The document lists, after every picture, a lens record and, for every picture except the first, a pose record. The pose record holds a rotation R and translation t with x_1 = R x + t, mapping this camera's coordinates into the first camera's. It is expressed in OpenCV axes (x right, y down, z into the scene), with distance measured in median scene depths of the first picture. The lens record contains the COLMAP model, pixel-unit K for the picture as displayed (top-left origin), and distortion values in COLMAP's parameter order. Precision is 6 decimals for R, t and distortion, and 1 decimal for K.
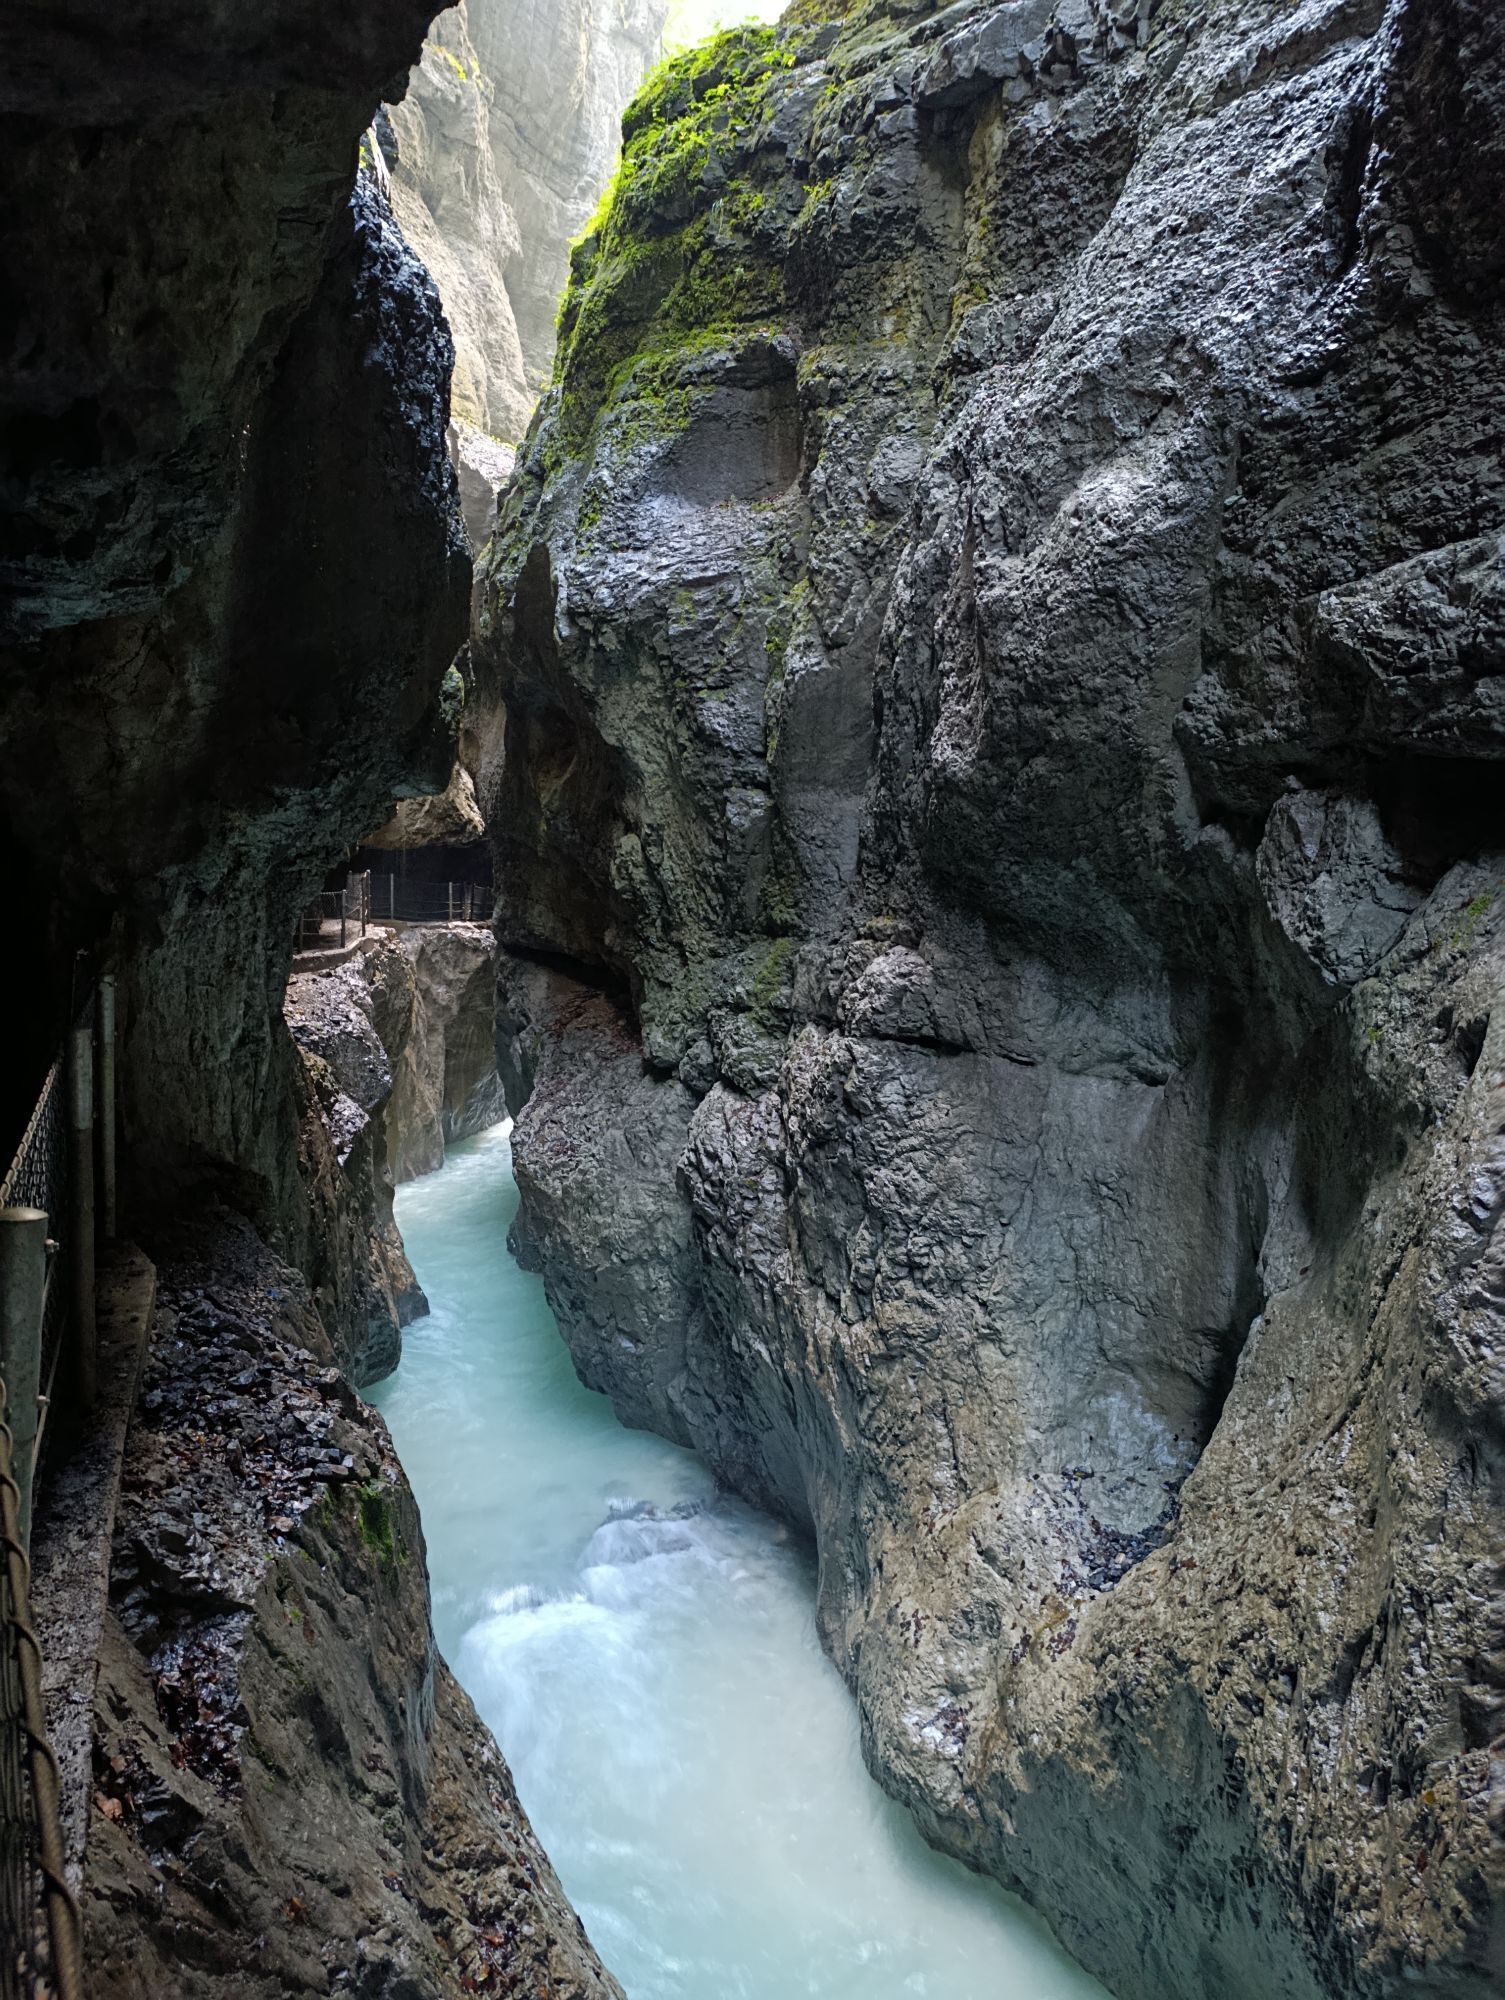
lens RADIAL K [[1364.6, 0, 763.4], [0, 1364.6, 1004.2], [0, 0, 1]] dist [0.043839, -0.054784]
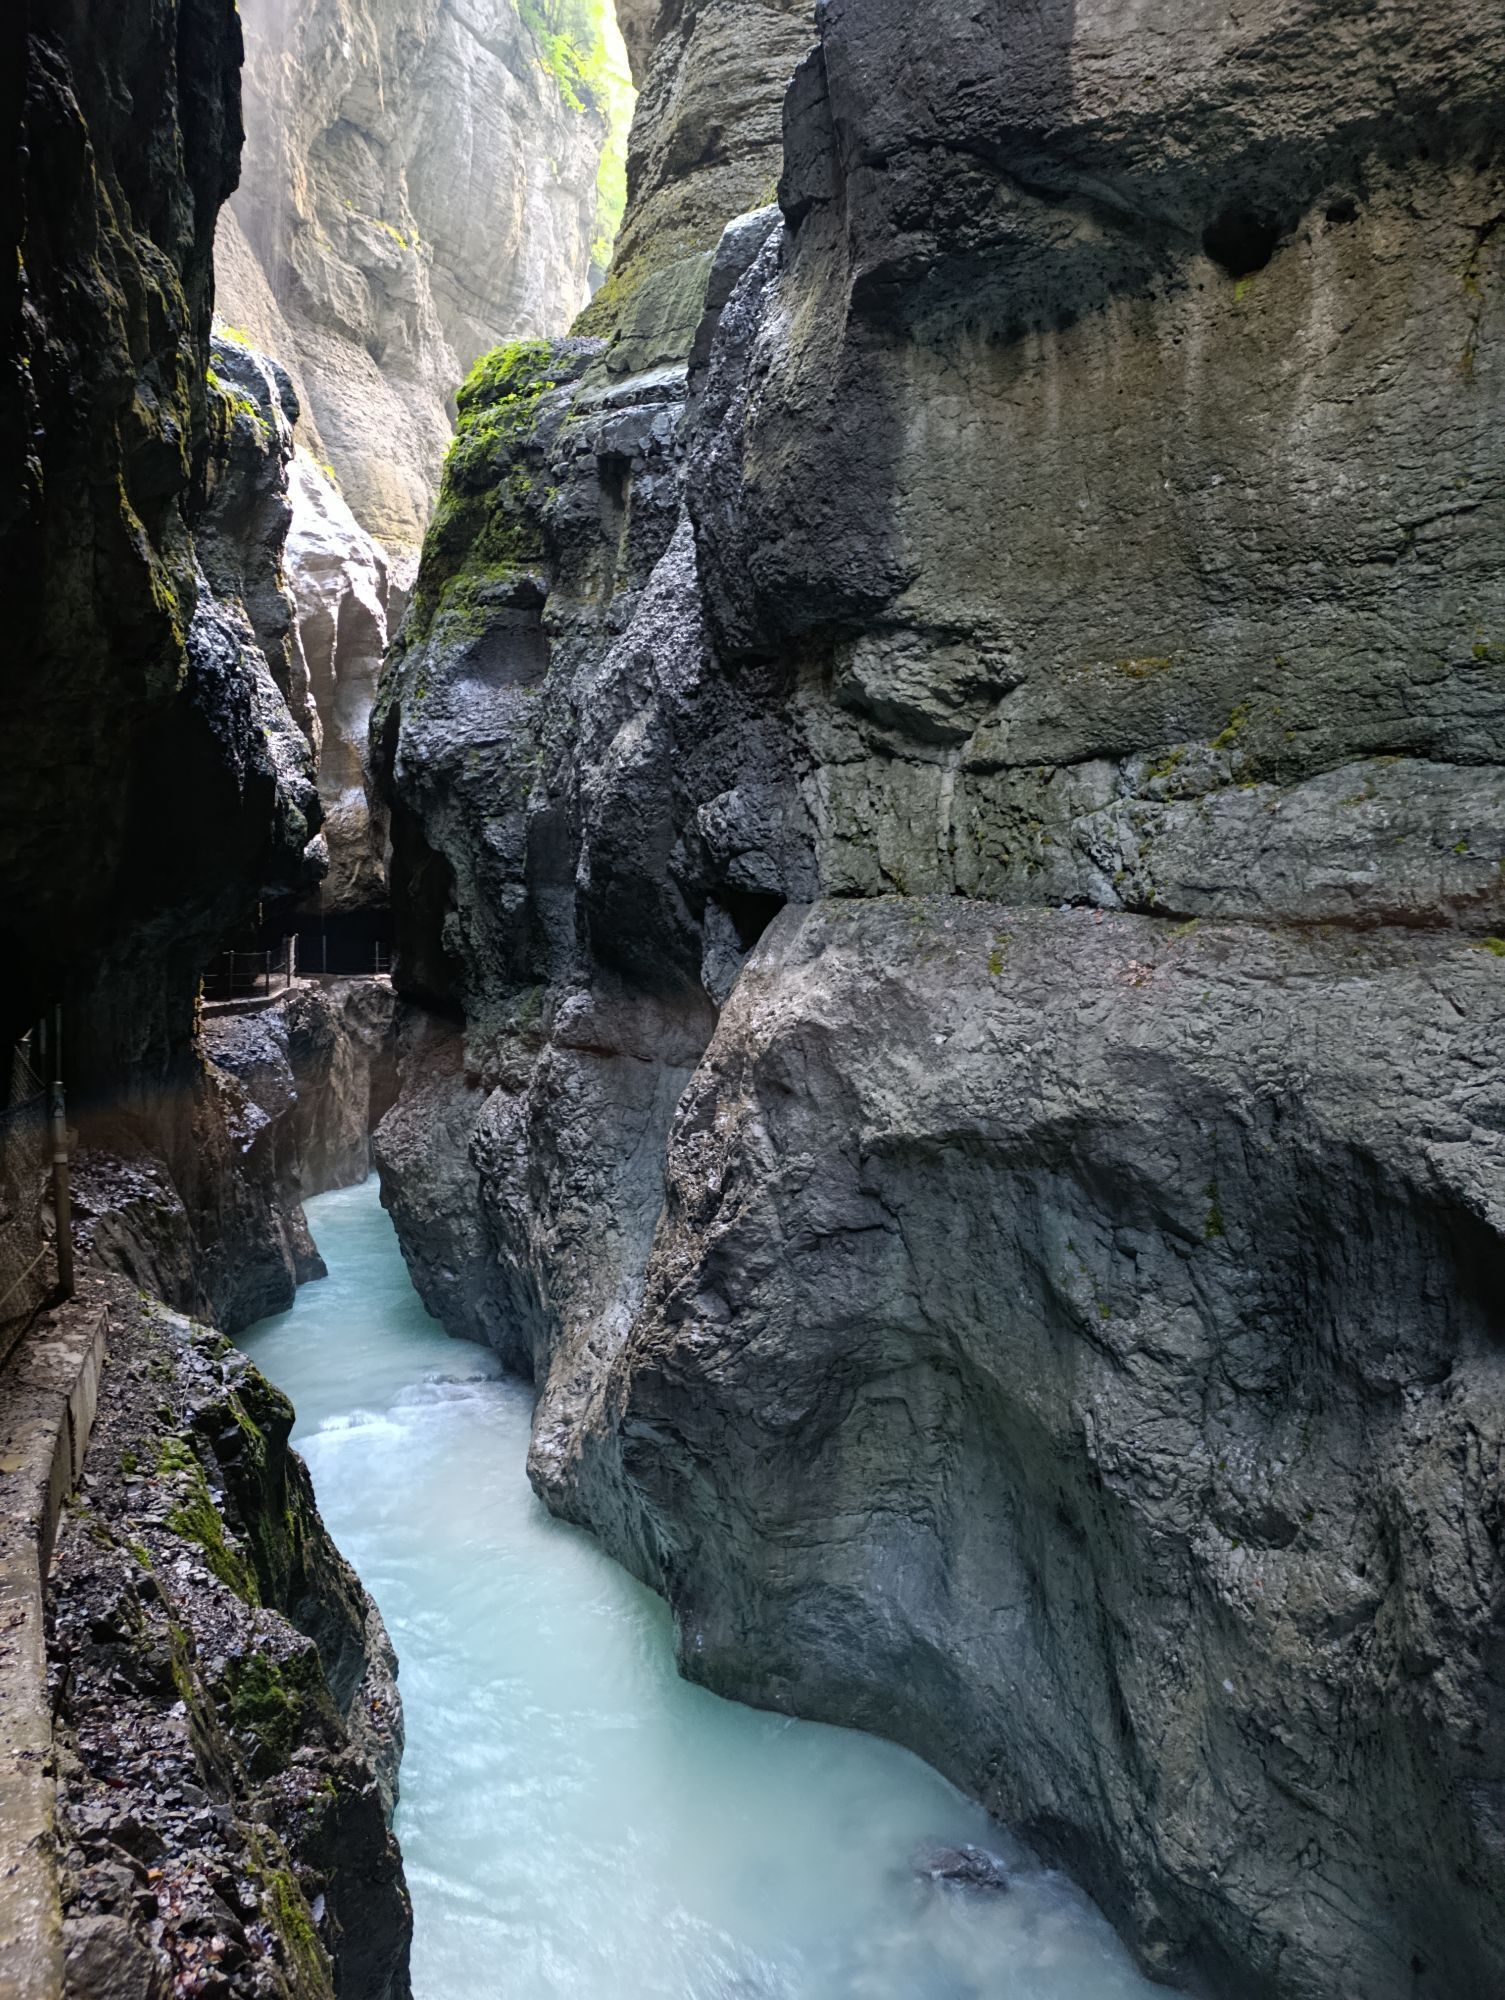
lens RADIAL K [[1372.7, 0, 786.7], [0, 1372.7, 1006.2], [0, 0, 1]] dist [0.068382, -0.106016]
pose [[0.999819, -0.009969, 0.016202, 0.252061], [0.010514, 0.999369, -0.033915, 0.027004], [-0.015854, 0.034080, 0.999293, -0.478365]]
